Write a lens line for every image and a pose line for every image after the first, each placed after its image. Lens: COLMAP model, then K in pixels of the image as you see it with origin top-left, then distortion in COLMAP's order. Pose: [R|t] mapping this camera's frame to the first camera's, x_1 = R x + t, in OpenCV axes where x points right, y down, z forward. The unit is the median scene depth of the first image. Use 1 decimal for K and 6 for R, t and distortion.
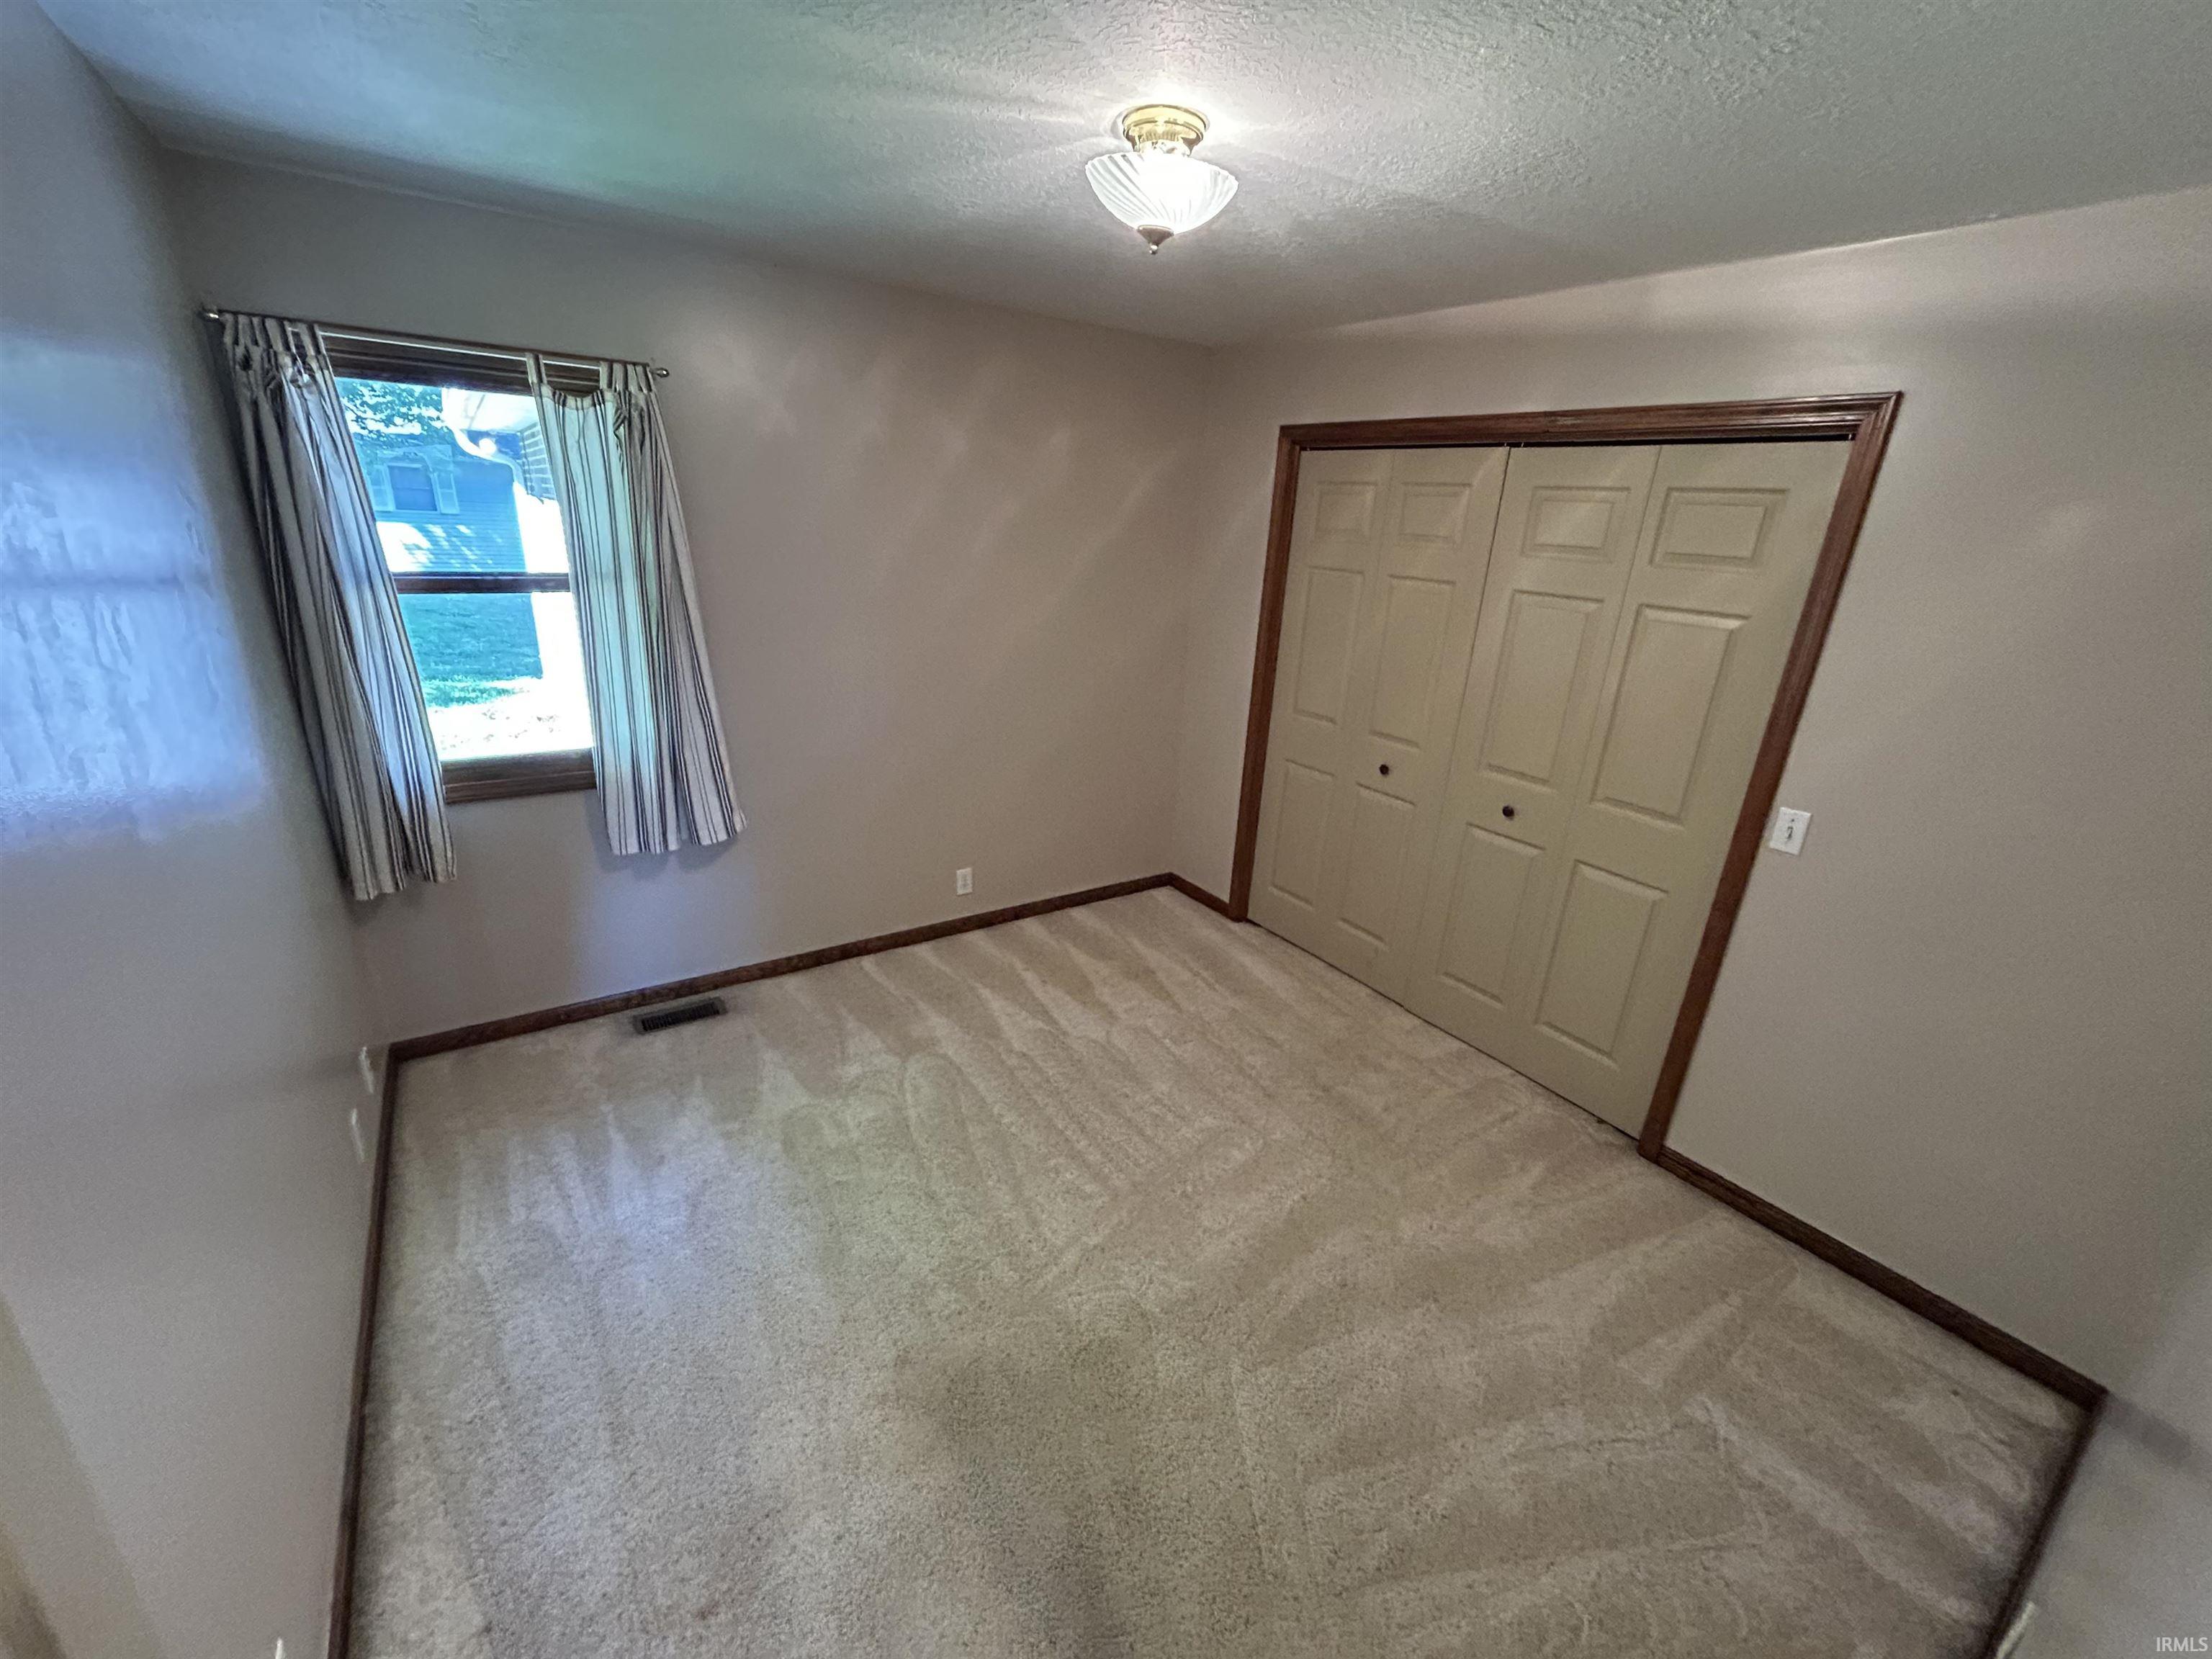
lens RADIAL K [[899.4, 0, 1106.5], [0, 899.4, 822.1], [0, 0, 1]] dist [-0.003793, 0.000500]
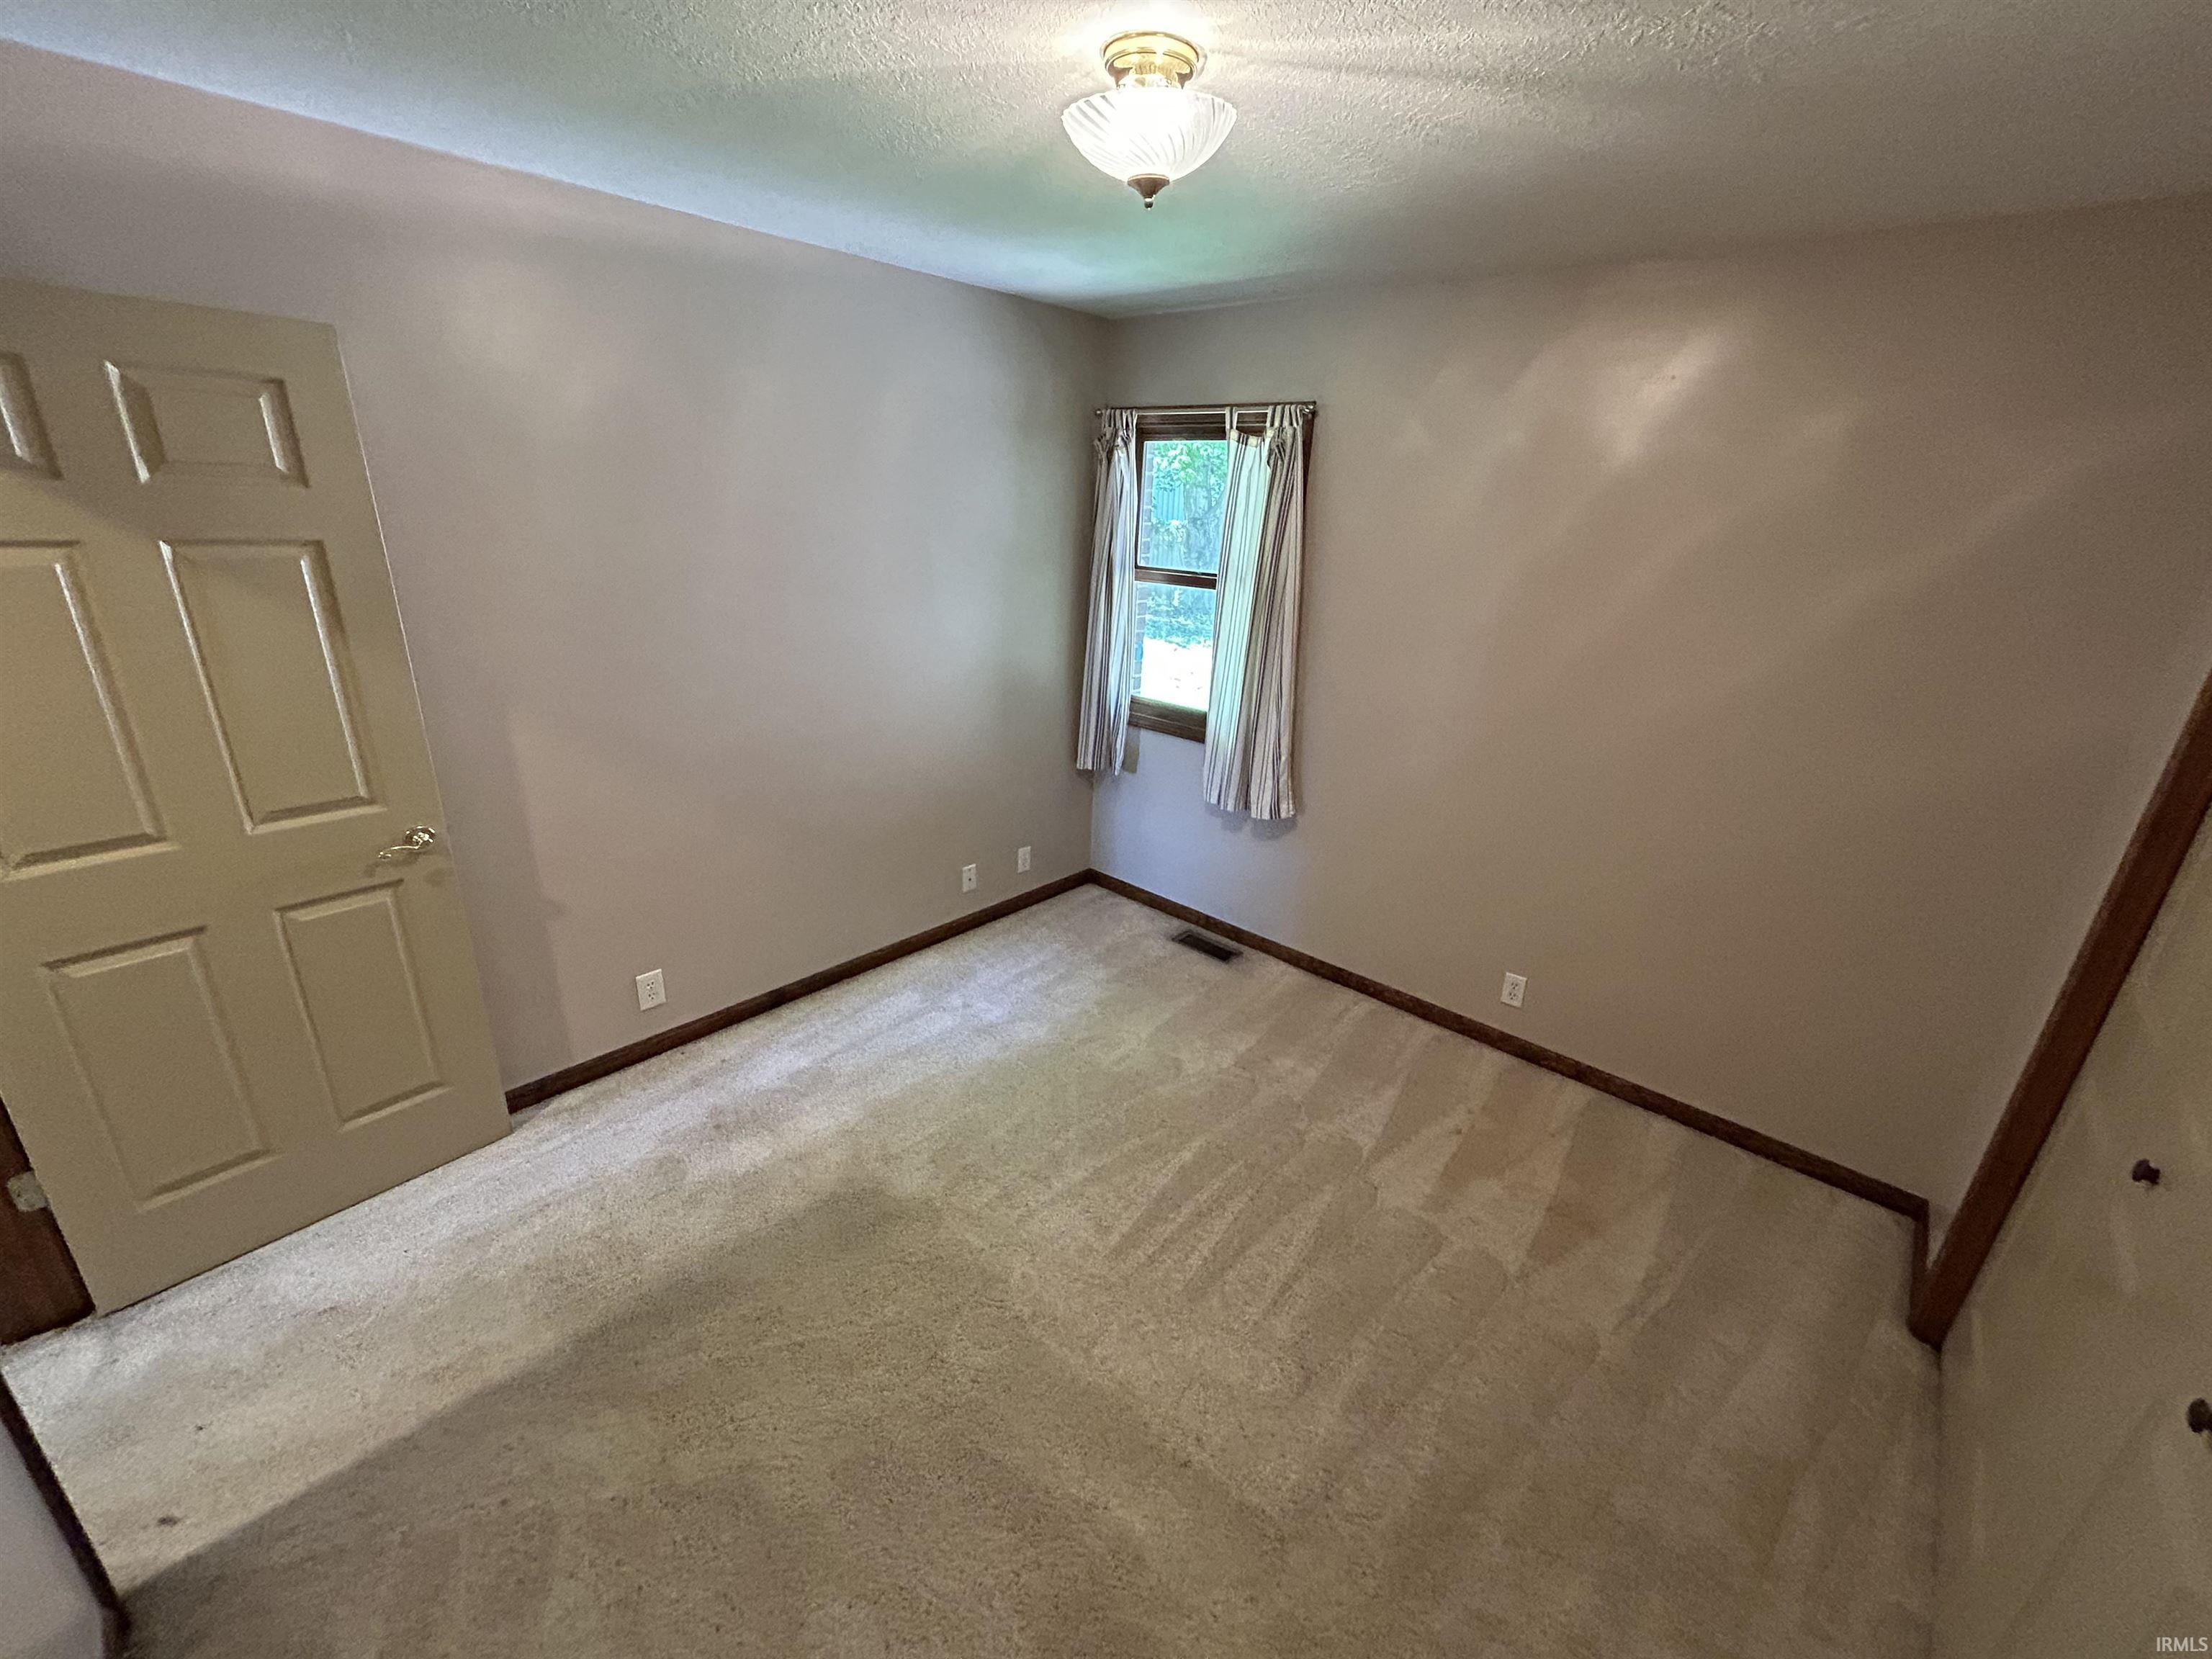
lens RADIAL K [[899.4, 0, 1100.9], [0, 899.4, 819.0], [0, 0, 1]] dist [-0.003793, 0.000500]
pose [[0.237182, 0.288623, -0.927600, 0.529742], [-0.346083, 0.917304, 0.196928, -0.121426], [0.907729, 0.274319, 0.317456, 0.430510]]
